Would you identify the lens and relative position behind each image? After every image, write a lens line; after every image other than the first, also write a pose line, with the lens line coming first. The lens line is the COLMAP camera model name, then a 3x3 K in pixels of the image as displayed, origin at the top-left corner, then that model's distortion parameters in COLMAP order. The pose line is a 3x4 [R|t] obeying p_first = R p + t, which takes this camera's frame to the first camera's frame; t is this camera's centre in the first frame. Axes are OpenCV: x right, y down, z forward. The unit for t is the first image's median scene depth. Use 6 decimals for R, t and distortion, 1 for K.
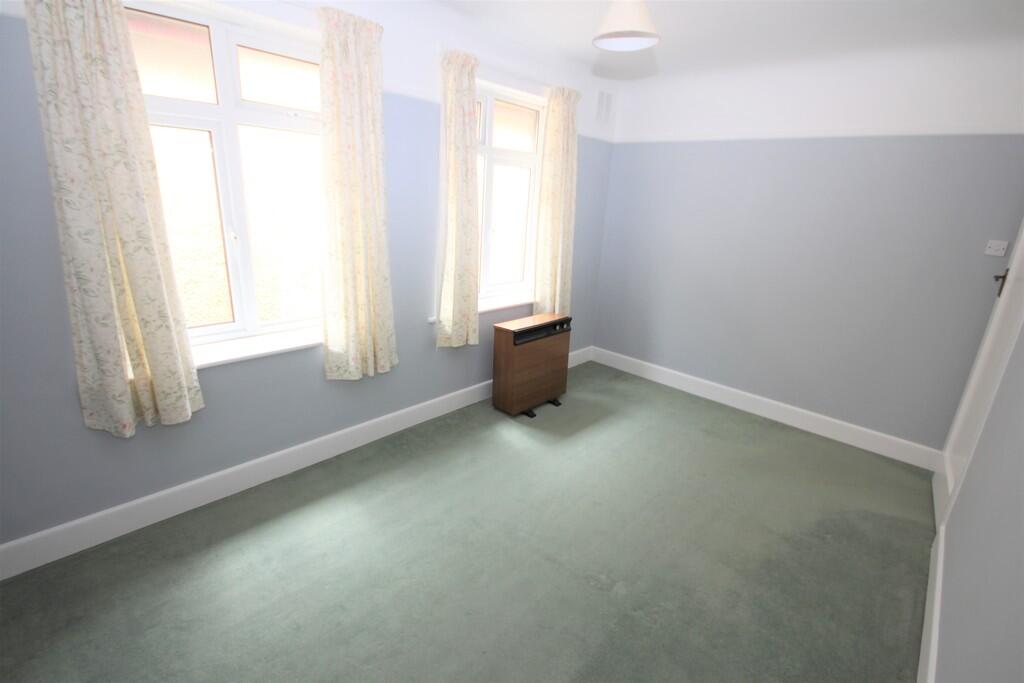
lens RADIAL K [[474.8, 0, 512.0], [0, 474.8, 341.5], [0, 0, 1]] dist [-0.001109, -0.000187]
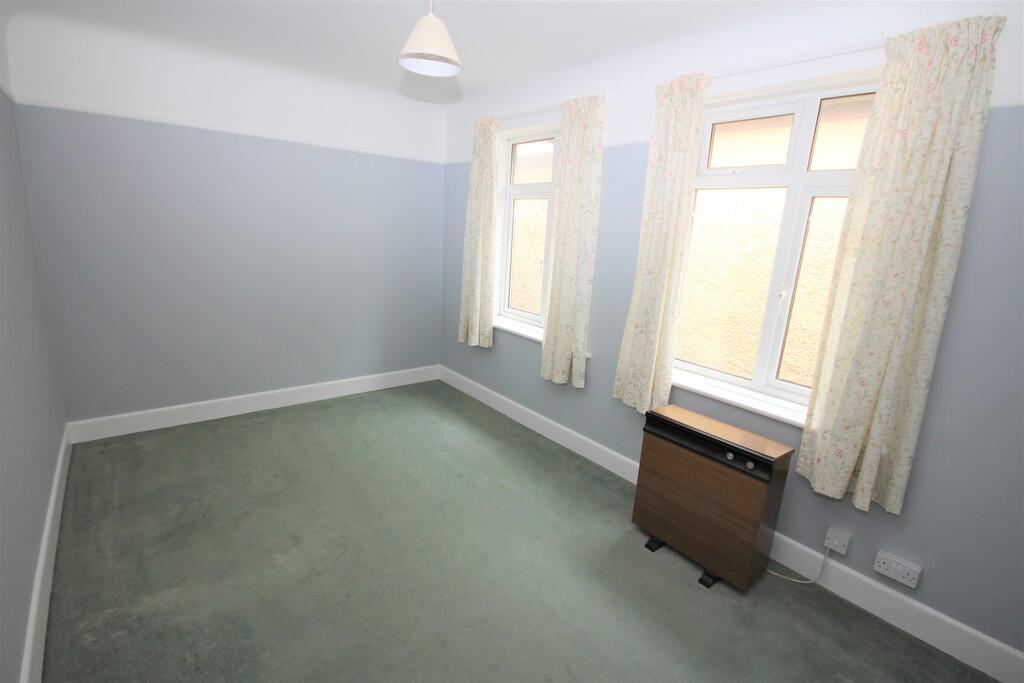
lens RADIAL K [[474.8, 0, 512.0], [0, 474.8, 341.5], [0, 0, 1]] dist [-0.001109, -0.000187]
pose [[-0.148297, 0.162750, -0.975459, 0.707709], [-0.361119, 0.909341, 0.206619, -0.186311], [0.920653, 0.382898, -0.076080, 0.776440]]
